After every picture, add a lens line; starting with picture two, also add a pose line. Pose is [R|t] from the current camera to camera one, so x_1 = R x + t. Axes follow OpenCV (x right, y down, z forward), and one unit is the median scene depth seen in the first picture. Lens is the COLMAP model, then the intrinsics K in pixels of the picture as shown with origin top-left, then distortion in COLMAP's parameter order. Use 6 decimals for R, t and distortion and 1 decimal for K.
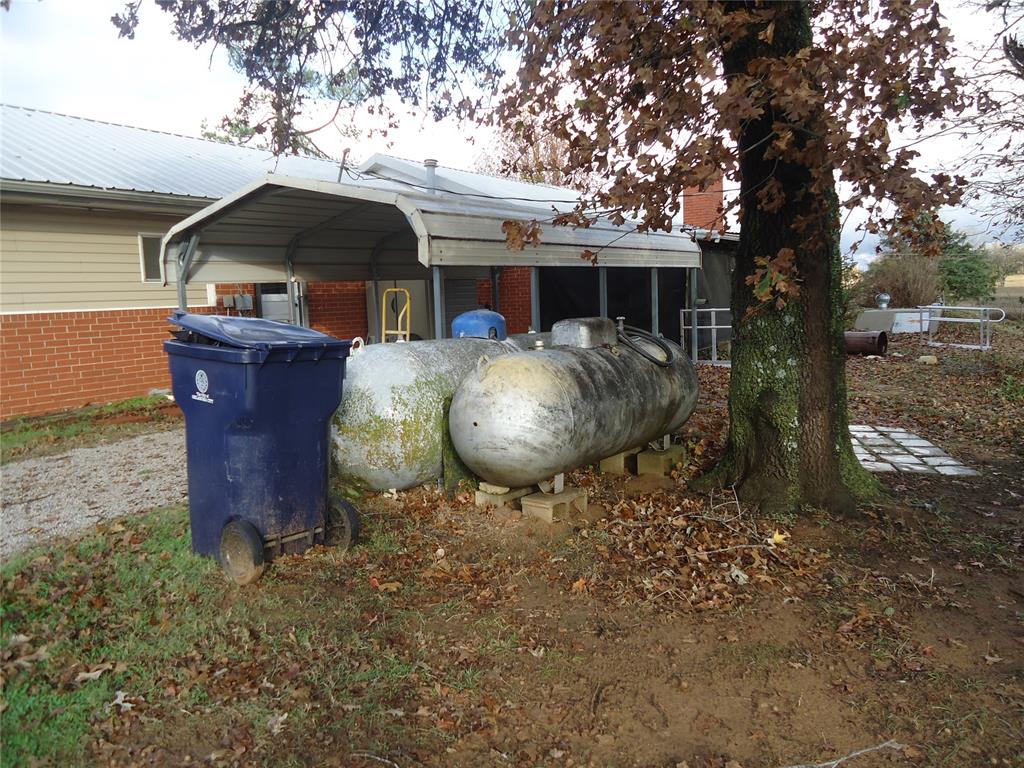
lens RADIAL K [[760.0, 0, 512.8], [0, 760.0, 385.6], [0, 0, 1]] dist [0.000740, 0.003260]
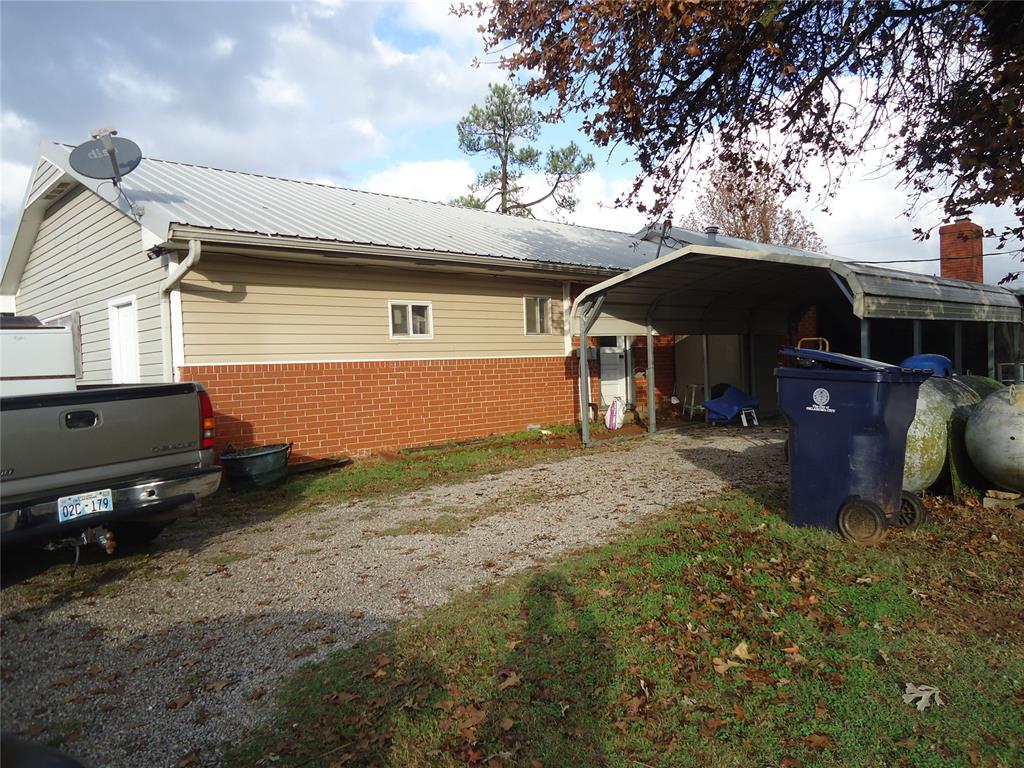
lens RADIAL K [[760.0, 0, 511.1], [0, 760.0, 383.1], [0, 0, 1]] dist [0.000740, 0.003260]
pose [[0.976869, 0.014502, -0.213347, -0.284476], [-0.032343, 0.996240, -0.080374, 0.042101], [0.211379, 0.085415, 0.973665, -0.195859]]
